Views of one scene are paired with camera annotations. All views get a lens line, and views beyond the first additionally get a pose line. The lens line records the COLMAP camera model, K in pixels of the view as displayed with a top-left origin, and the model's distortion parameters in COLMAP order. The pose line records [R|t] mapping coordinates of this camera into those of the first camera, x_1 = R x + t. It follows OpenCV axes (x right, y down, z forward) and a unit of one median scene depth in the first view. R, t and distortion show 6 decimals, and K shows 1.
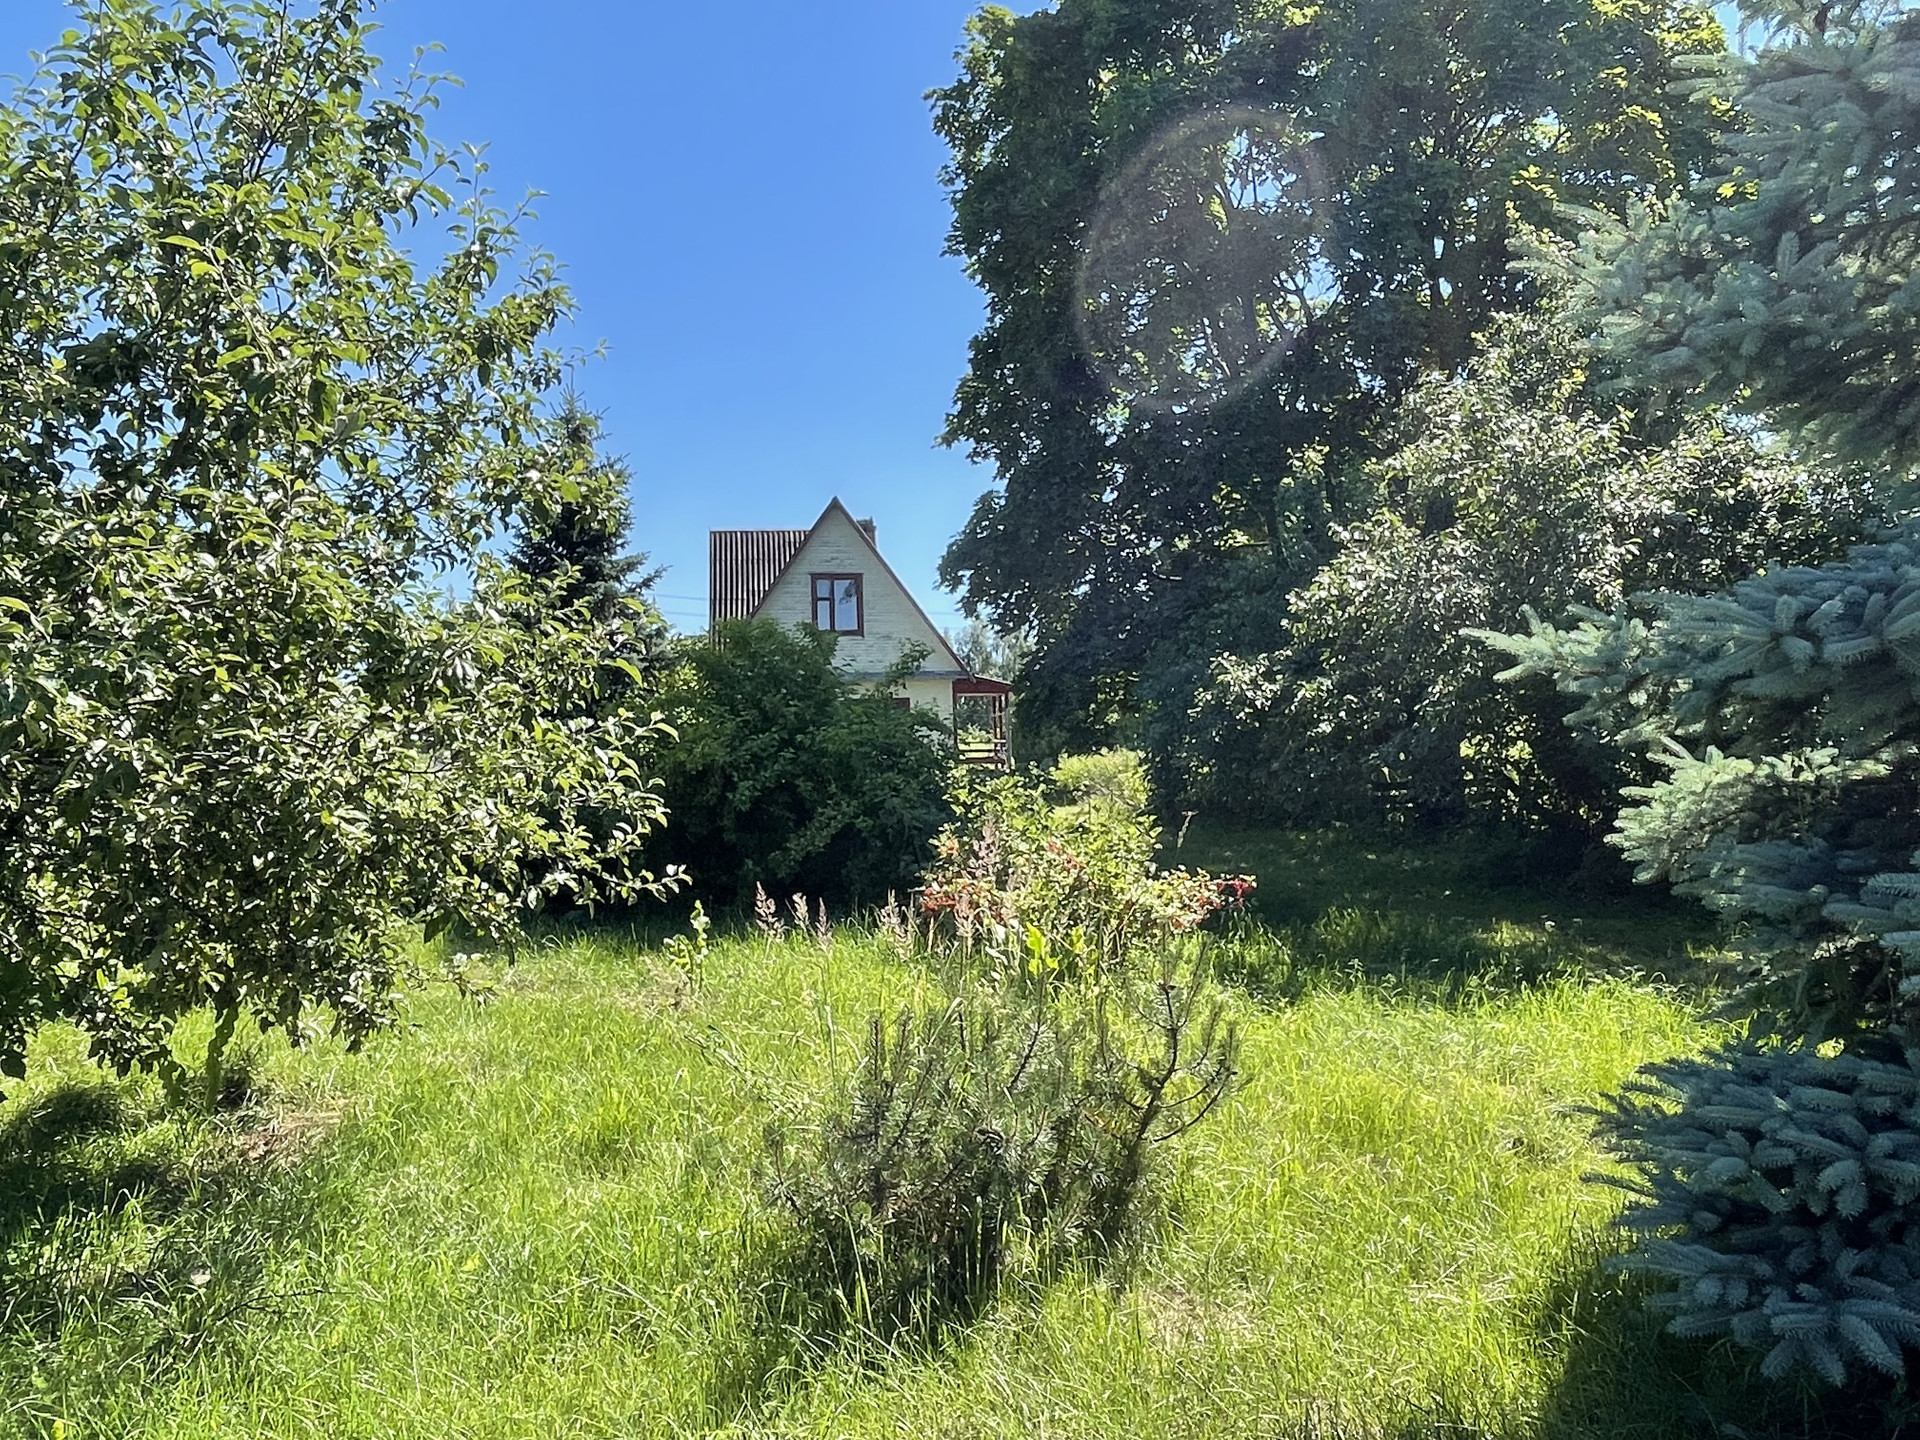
lens RADIAL K [[1482.0, 0, 957.4], [0, 1482.0, 716.8], [0, 0, 1]] dist [-0.005224, 0.003167]
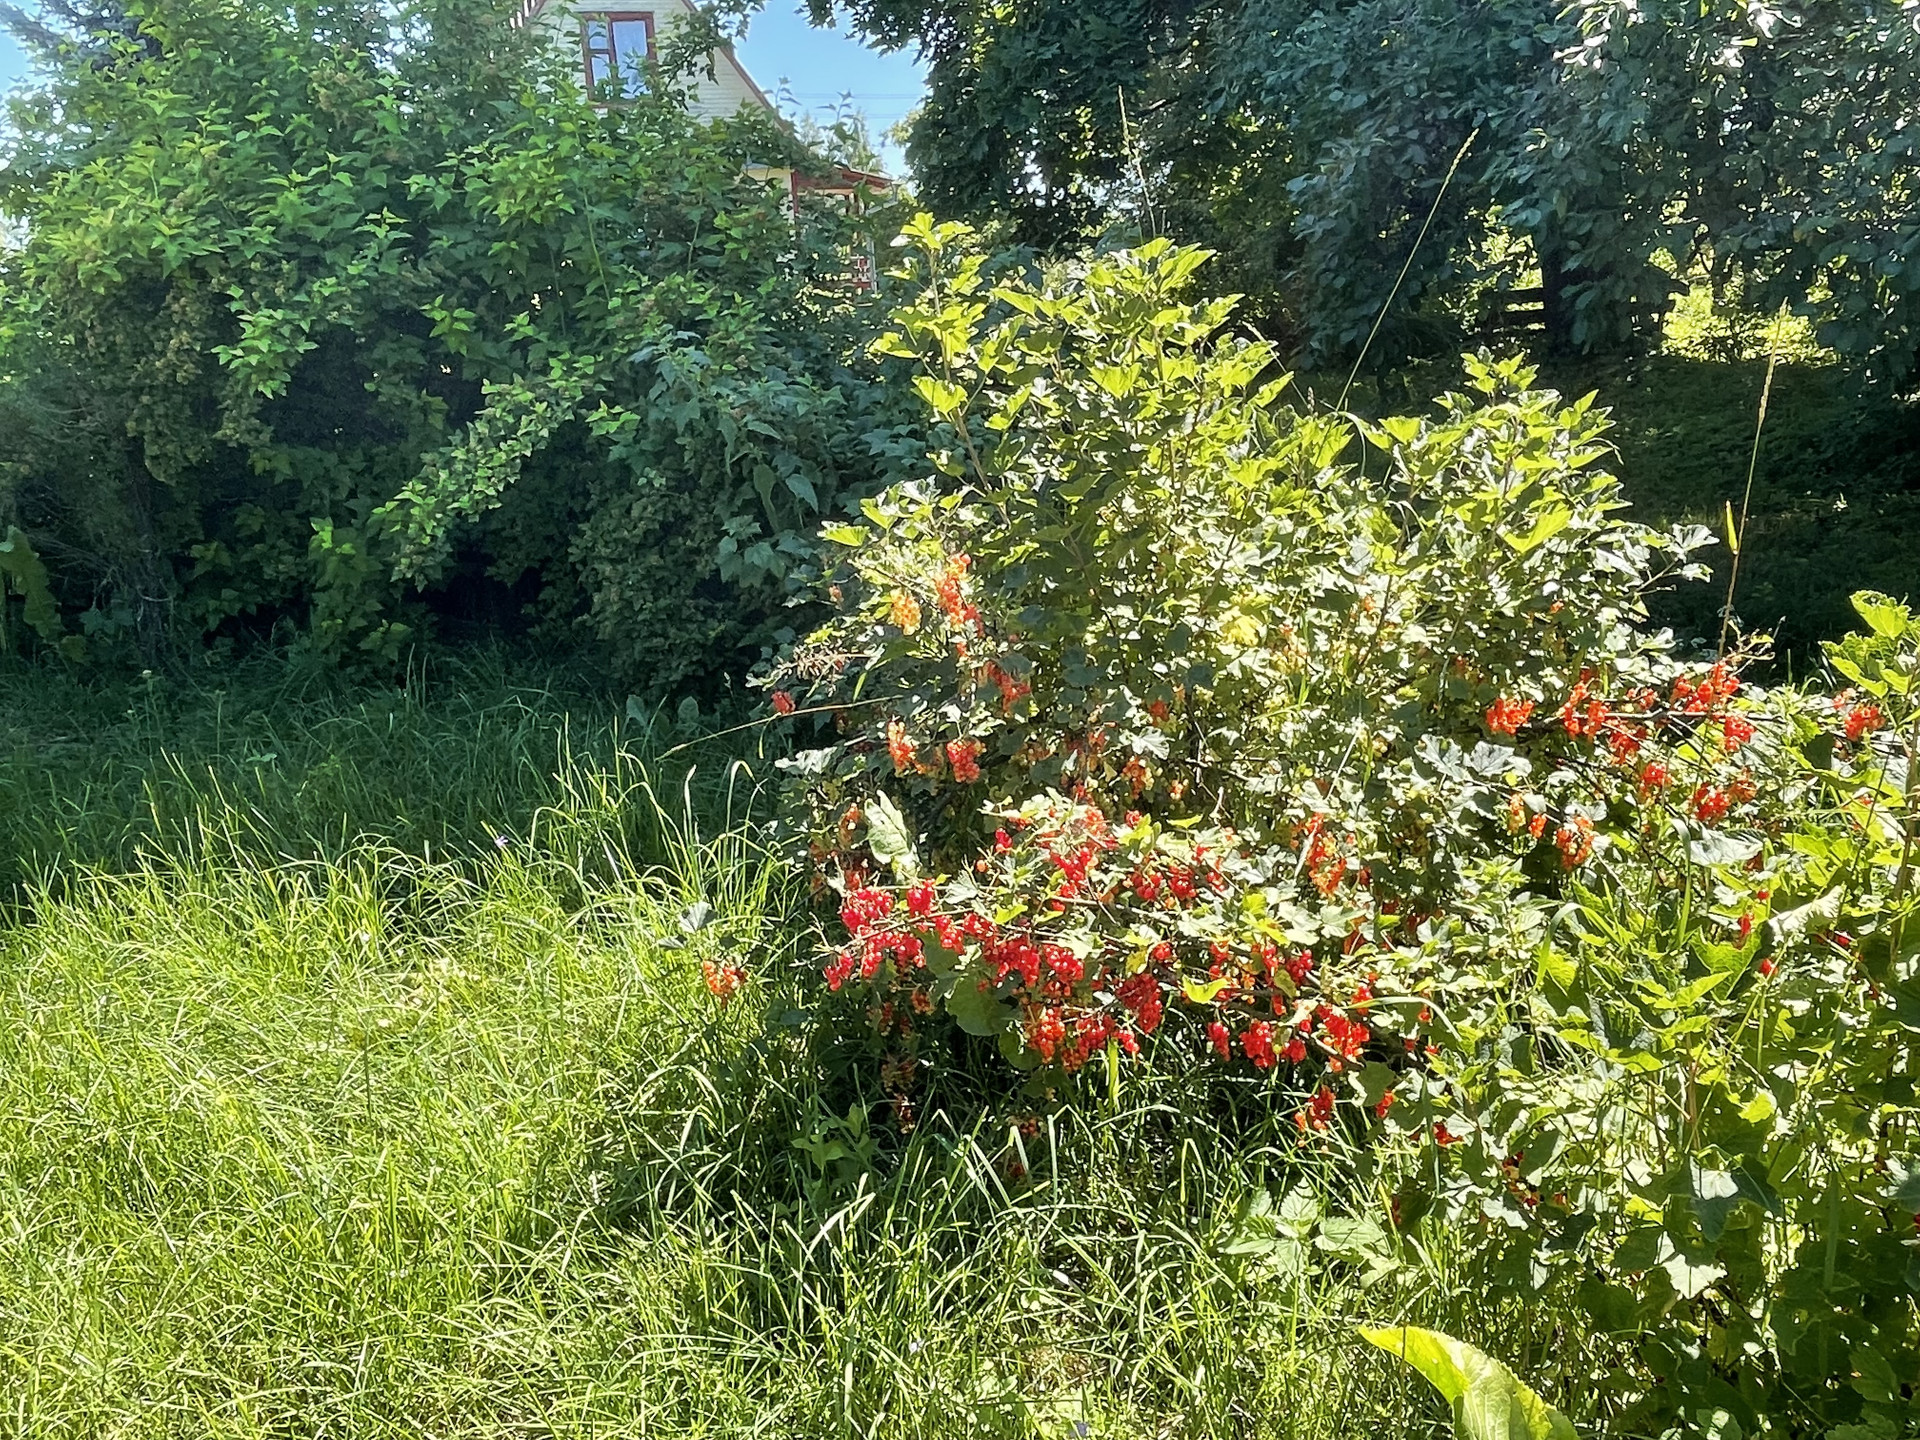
lens RADIAL K [[1482.0, 0, 960.9], [0, 1482.0, 717.8], [0, 0, 1]] dist [-0.005224, 0.003167]
pose [[0.993588, -0.052489, 0.100140, -0.057894], [0.019539, 0.952095, 0.305179, 0.098255], [-0.111362, -0.301265, 0.947015, 1.921187]]
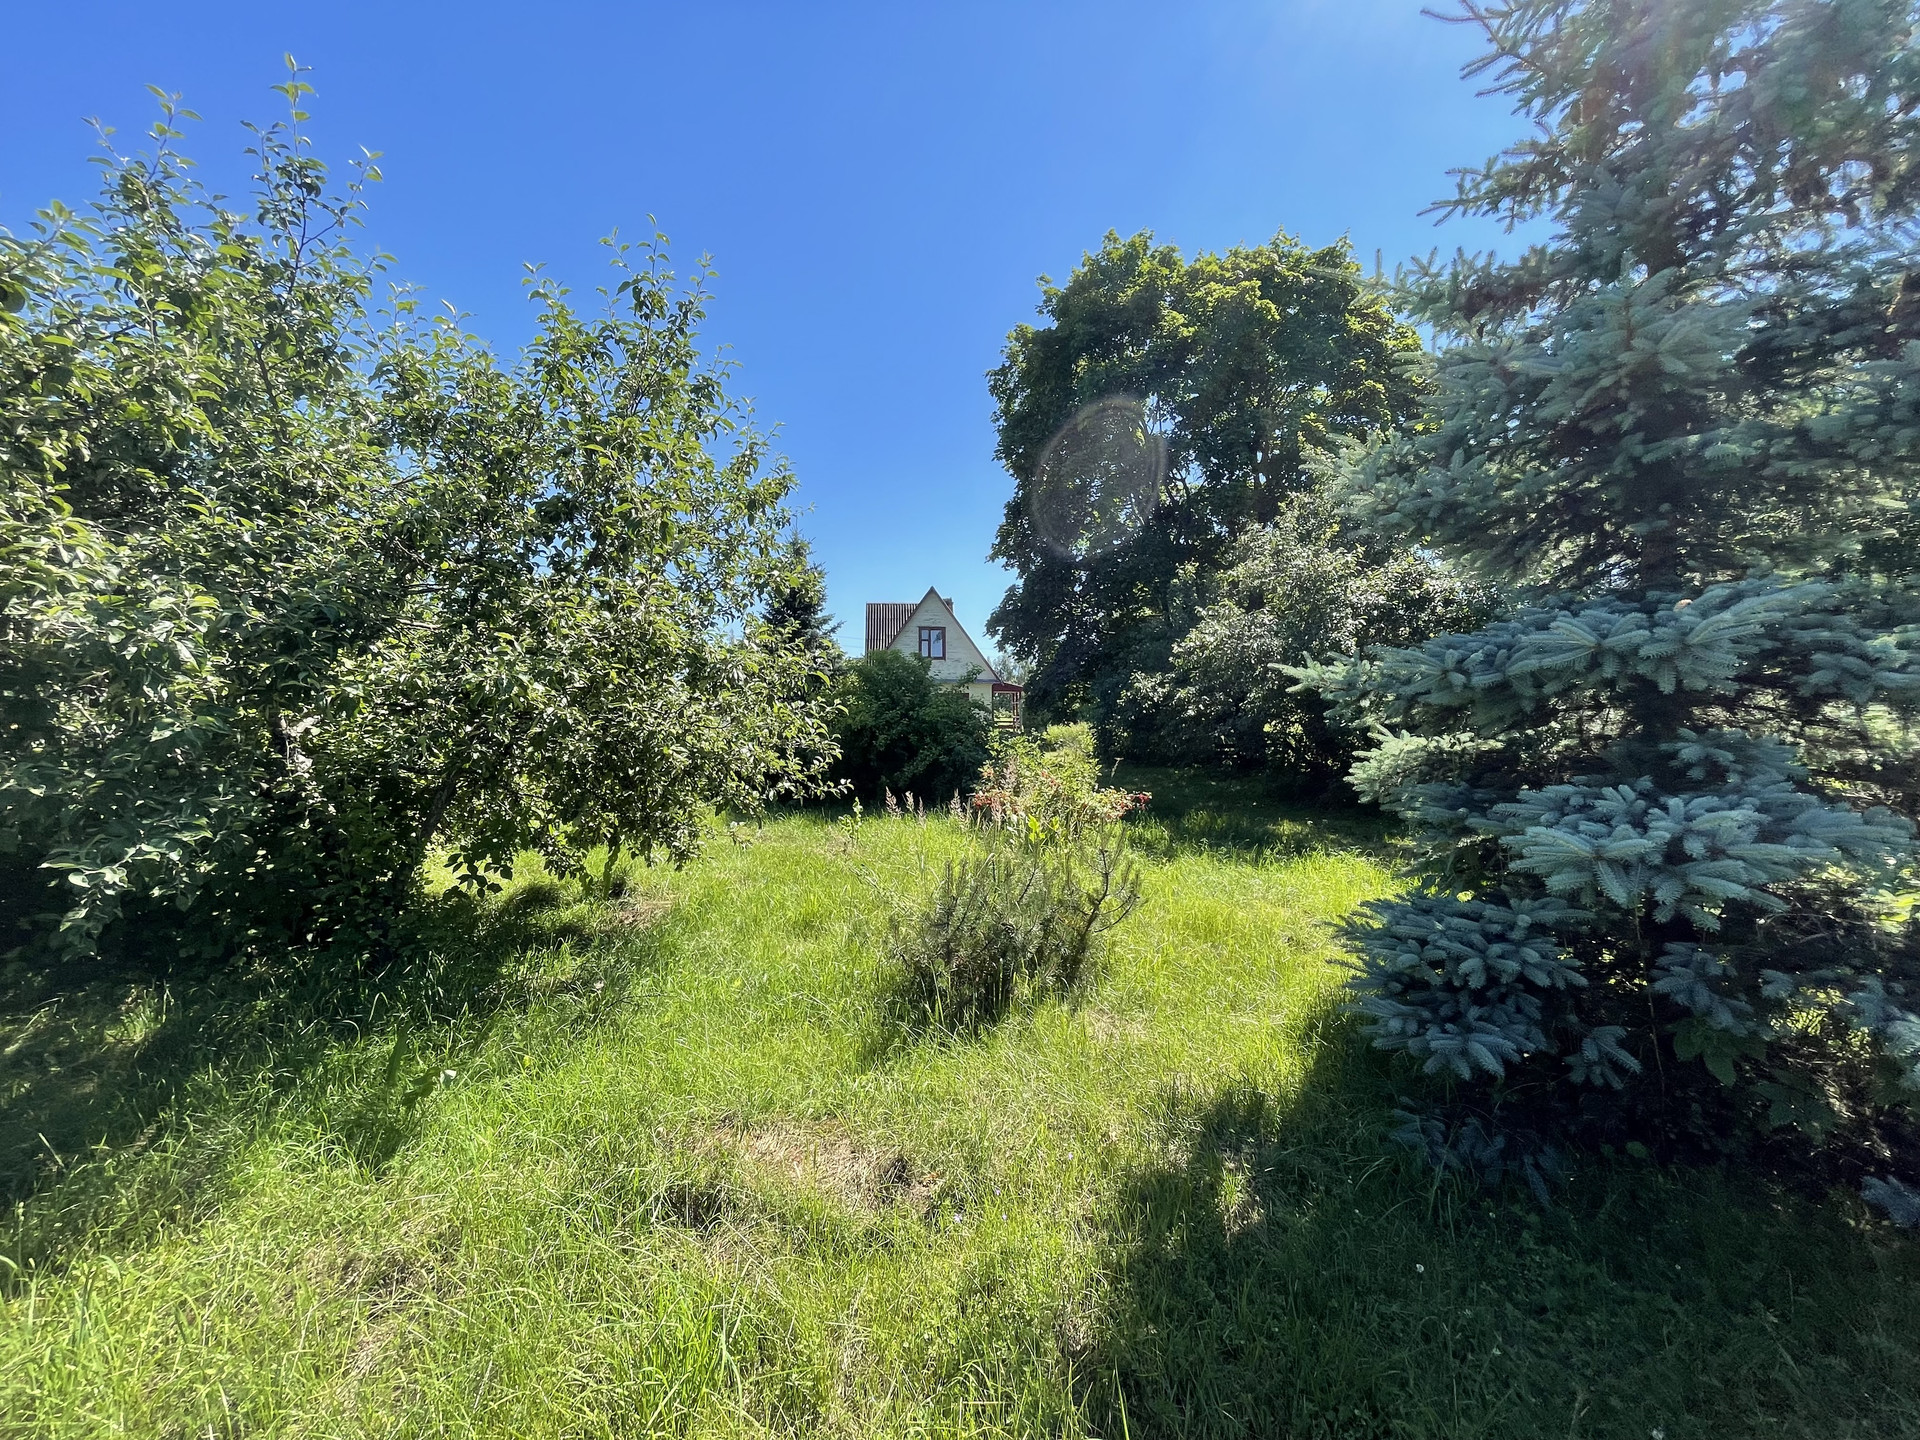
lens RADIAL K [[778.1, 0, 960.7], [0, 778.1, 719.3], [0, 0, 1]] dist [-0.001352, 0.000536]
pose [[0.998850, 0.022882, -0.042135, -0.001977], [-0.021988, 0.999525, 0.021575, -0.001957], [0.042609, -0.020624, 0.998879, 0.007306]]
